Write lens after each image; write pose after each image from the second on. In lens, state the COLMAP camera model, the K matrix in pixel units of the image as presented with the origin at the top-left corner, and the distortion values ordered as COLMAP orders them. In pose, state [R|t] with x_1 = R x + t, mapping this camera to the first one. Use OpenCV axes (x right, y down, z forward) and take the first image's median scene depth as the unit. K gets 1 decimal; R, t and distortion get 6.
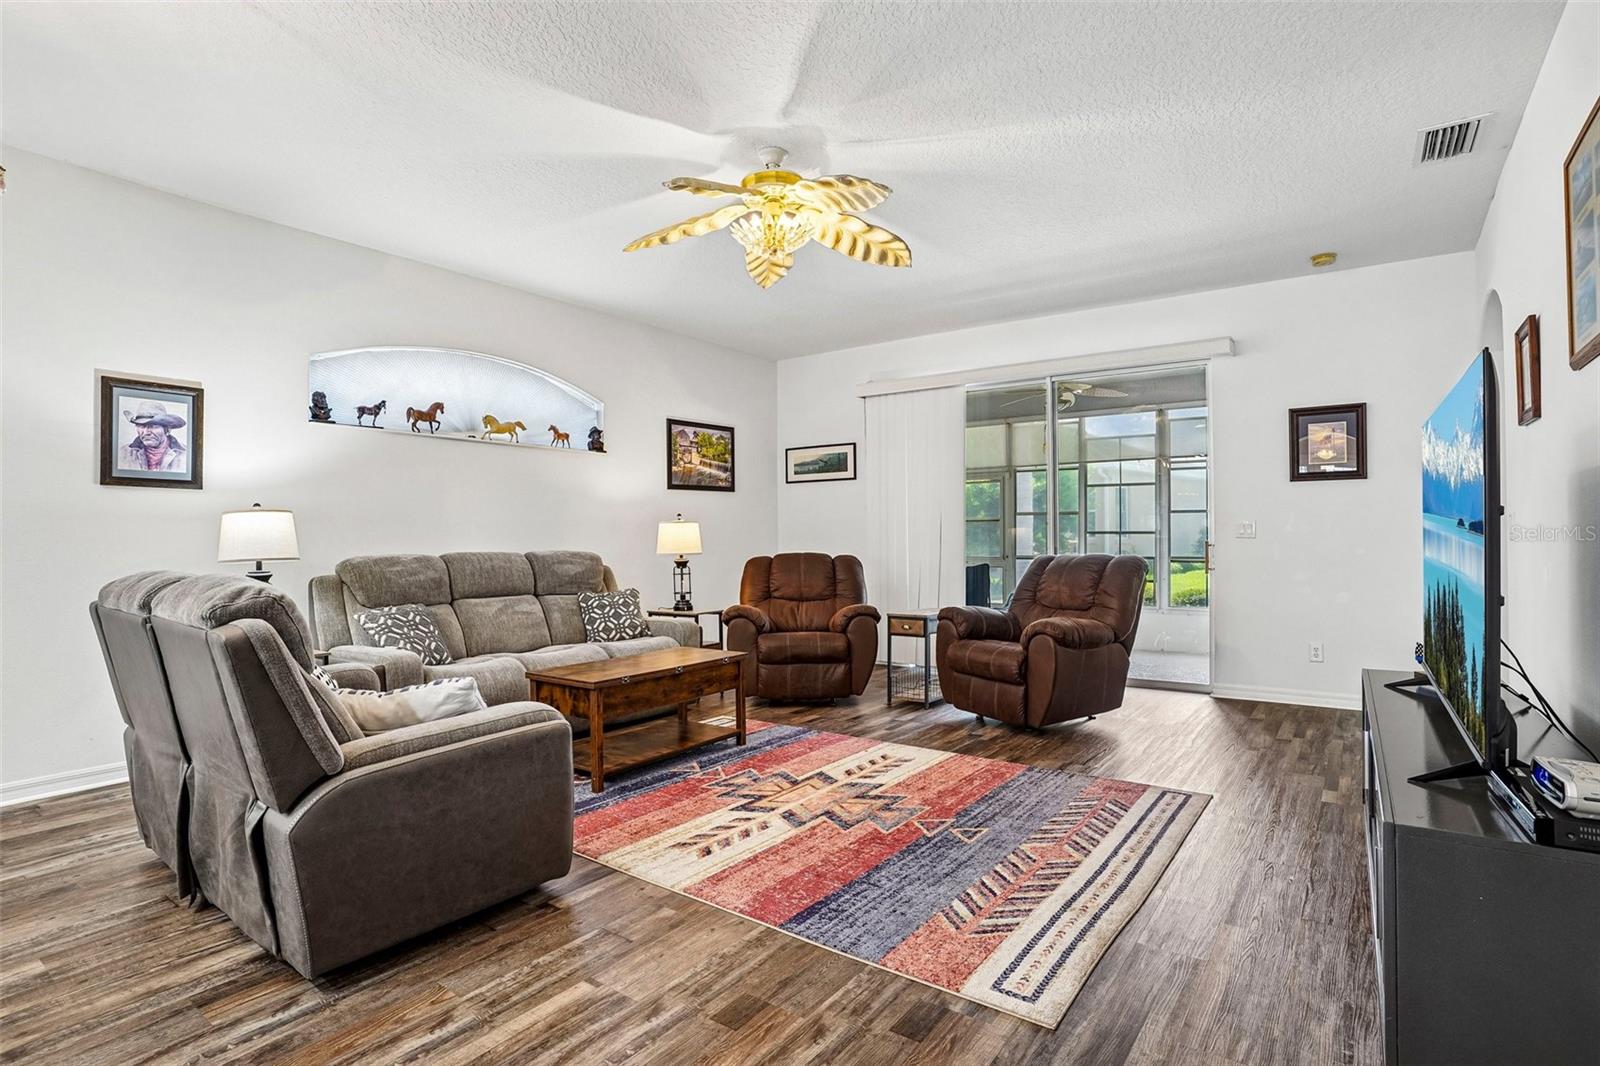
lens RADIAL K [[800.2, 0, 800.0], [0, 800.2, 533.0], [0, 0, 1]] dist [-0.081512, 0.040009]
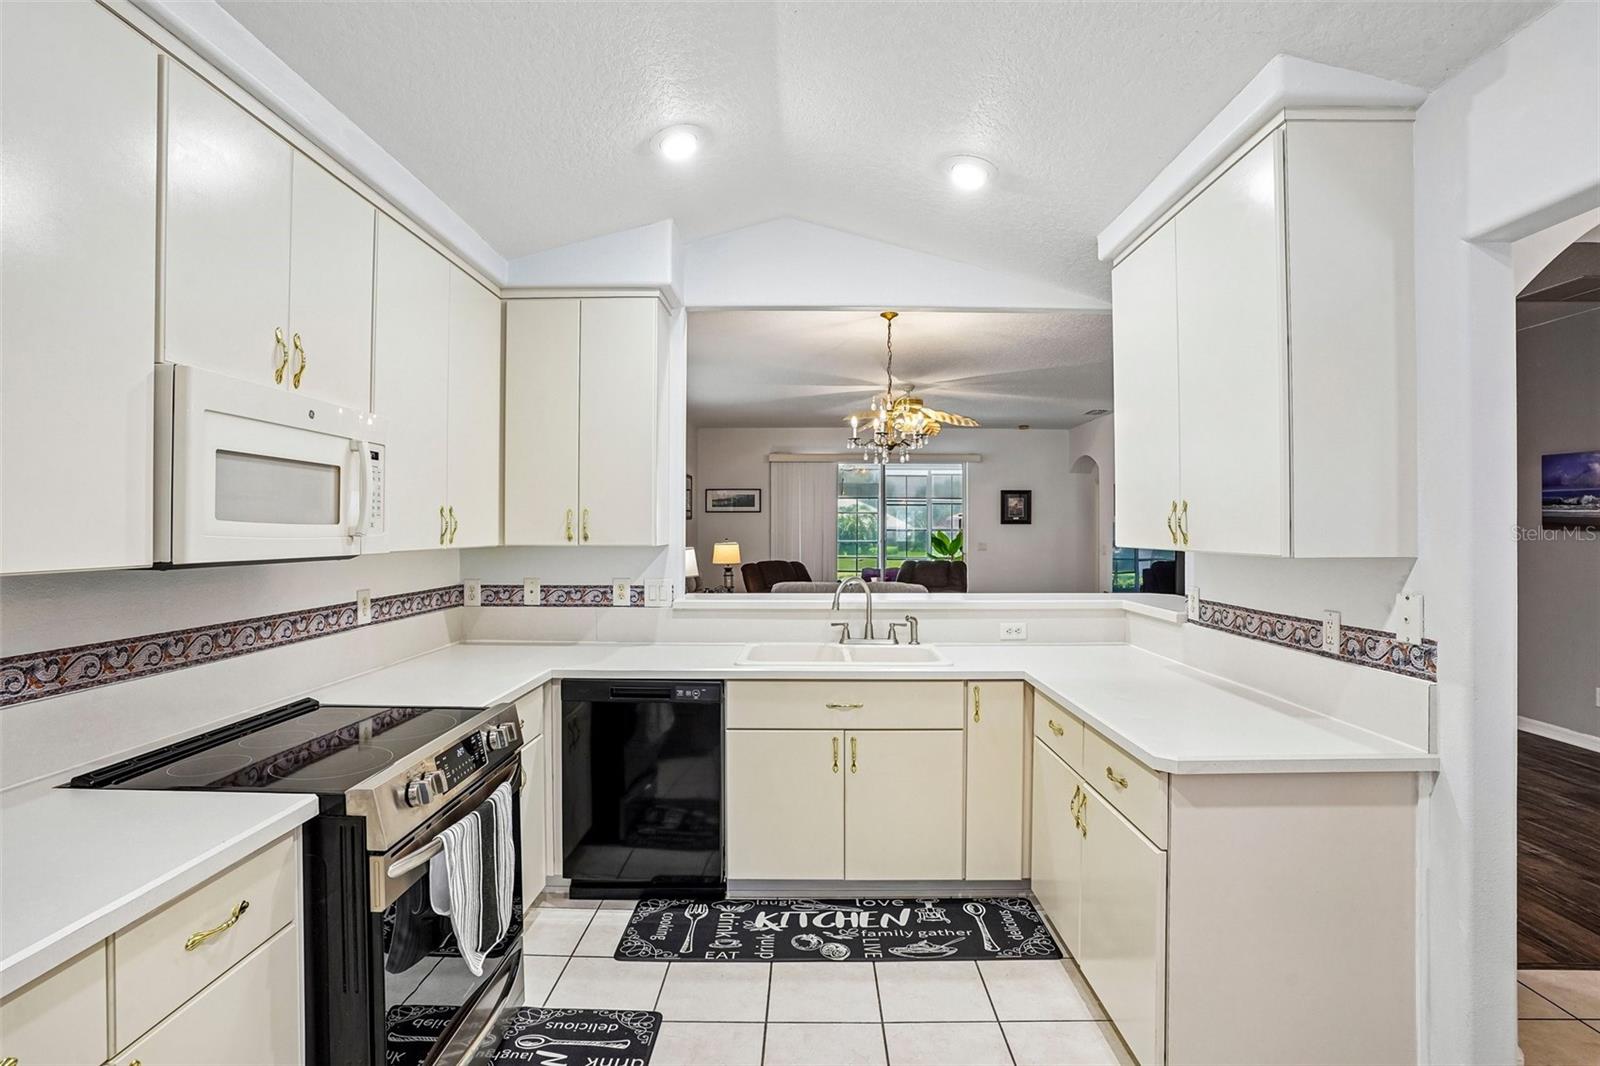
lens RADIAL K [[789.6, 0, 800.0], [0, 789.6, 533.0], [0, 0, 1]] dist [-0.086798, 0.040343]
pose [[0.809192, -0.002694, 0.587538, -1.543516], [-0.005644, 0.999908, 0.012357, -0.089808], [-0.587517, -0.013316, 0.809102, -0.609289]]
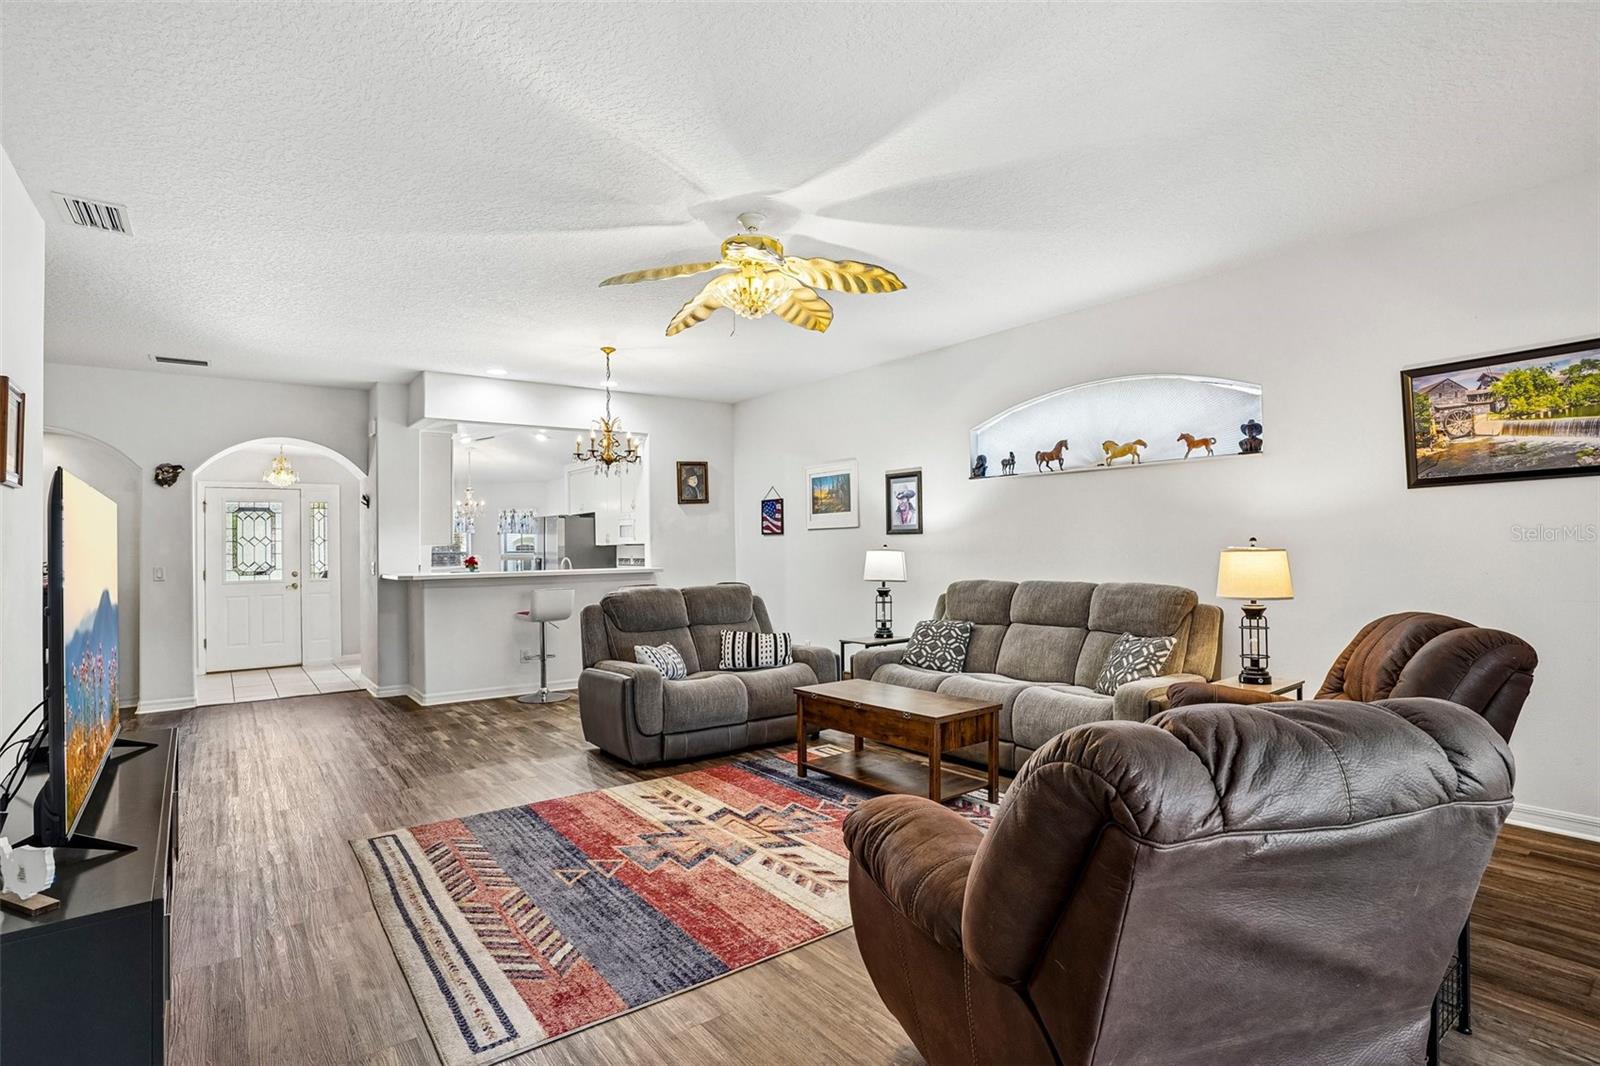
lens RADIAL K [[789.6, 0, 800.0], [0, 789.6, 533.0], [0, 0, 1]] dist [-0.086798, 0.040343]
pose [[-0.283224, -0.009198, -0.959010, 0.909728], [0.021282, 0.999648, -0.015873, -0.040652], [0.958818, -0.024905, -0.282929, 1.299055]]
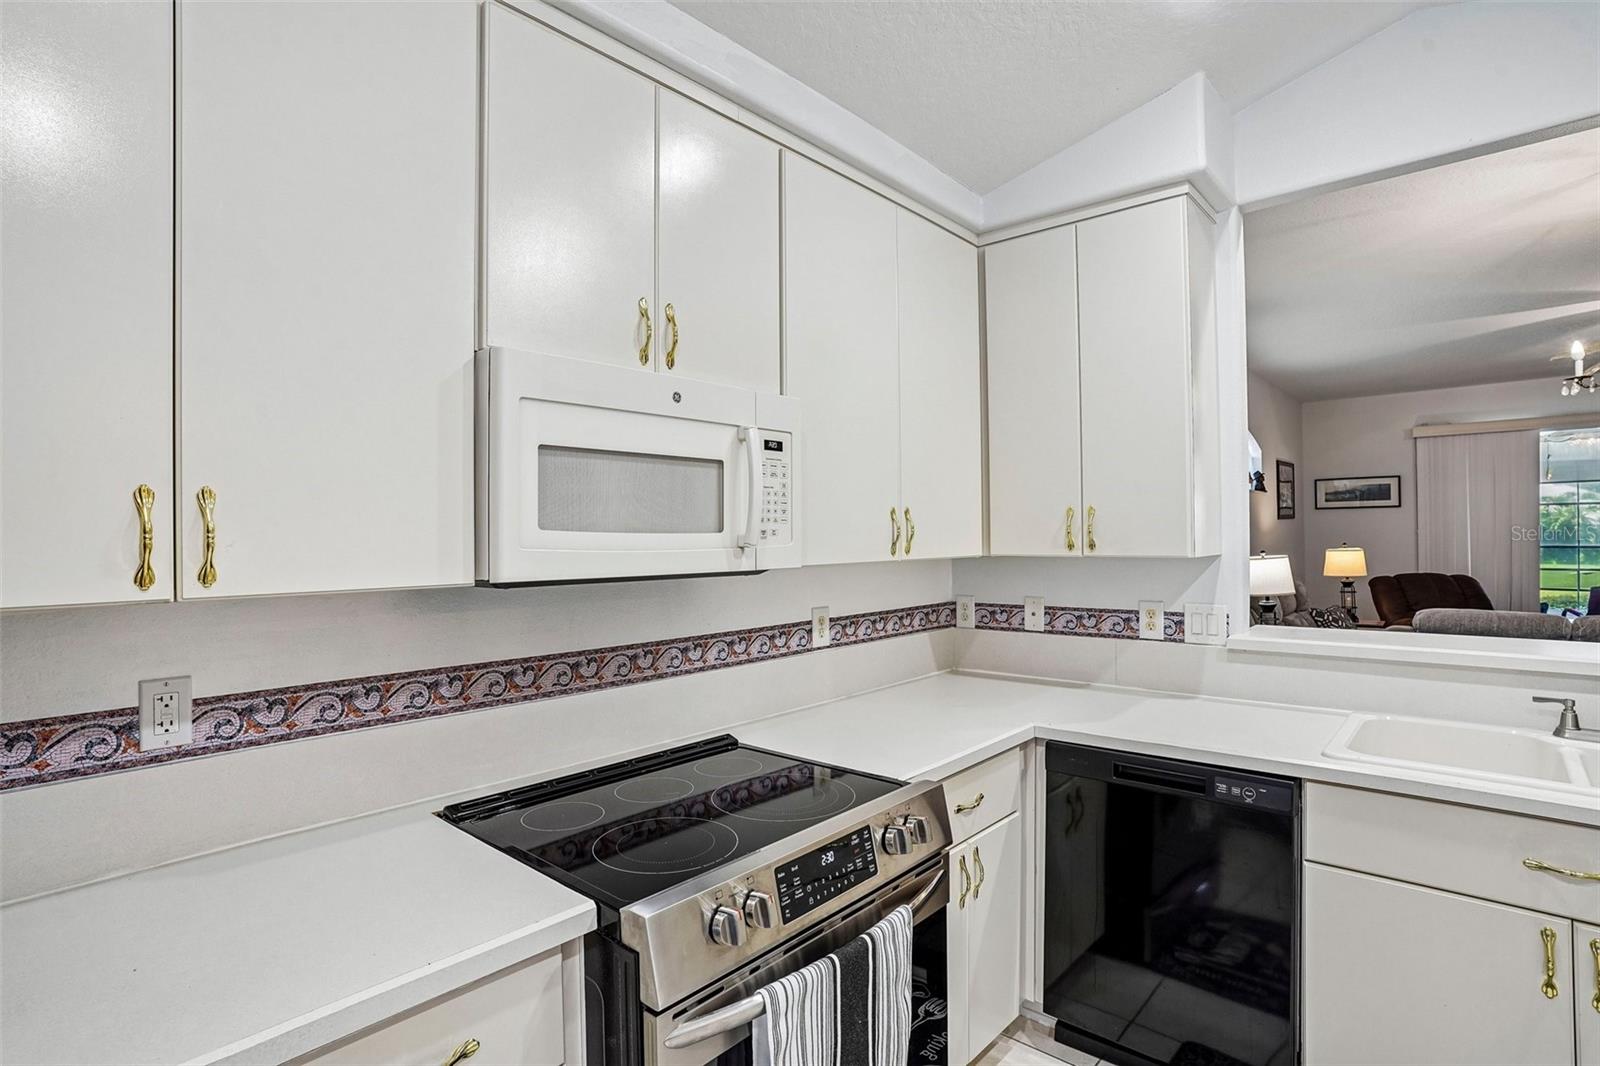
lens RADIAL K [[800.2, 0, 800.0], [0, 800.2, 533.0], [0, 0, 1]] dist [-0.081512, 0.040009]
pose [[0.995904, -0.012513, -0.089543, -1.391861], [0.012962, 0.999906, 0.004435, -0.088512], [0.089479, -0.005578, 0.995973, -0.412268]]
